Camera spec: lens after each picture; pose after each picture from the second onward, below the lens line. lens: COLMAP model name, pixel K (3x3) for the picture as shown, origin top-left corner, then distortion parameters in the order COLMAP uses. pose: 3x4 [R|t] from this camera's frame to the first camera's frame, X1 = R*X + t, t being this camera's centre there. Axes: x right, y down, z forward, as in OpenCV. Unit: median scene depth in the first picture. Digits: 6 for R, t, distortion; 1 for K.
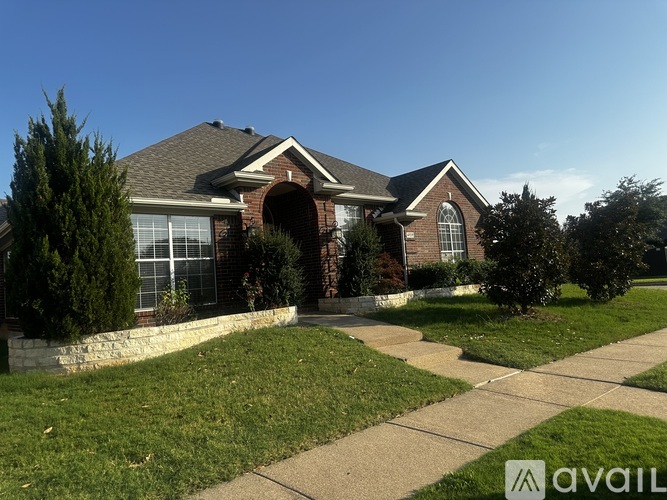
lens RADIAL K [[469.9, 0, 333.5], [0, 469.9, 250.0], [0, 0, 1]] dist [0.060863, -0.083088]
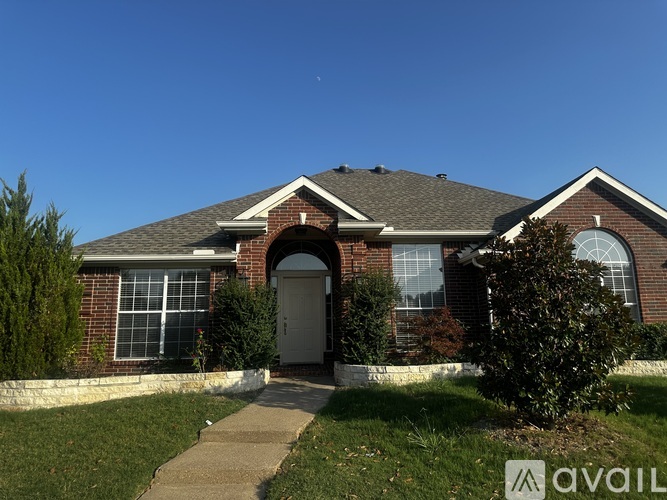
lens RADIAL K [[469.9, 0, 333.5], [0, 469.9, 250.0], [0, 0, 1]] dist [0.060863, -0.083088]
pose [[0.787357, -0.044931, -0.614858, 0.572550], [-0.001300, 0.997217, -0.074536, -0.036072], [0.616496, 0.059486, 0.785108, 0.389221]]
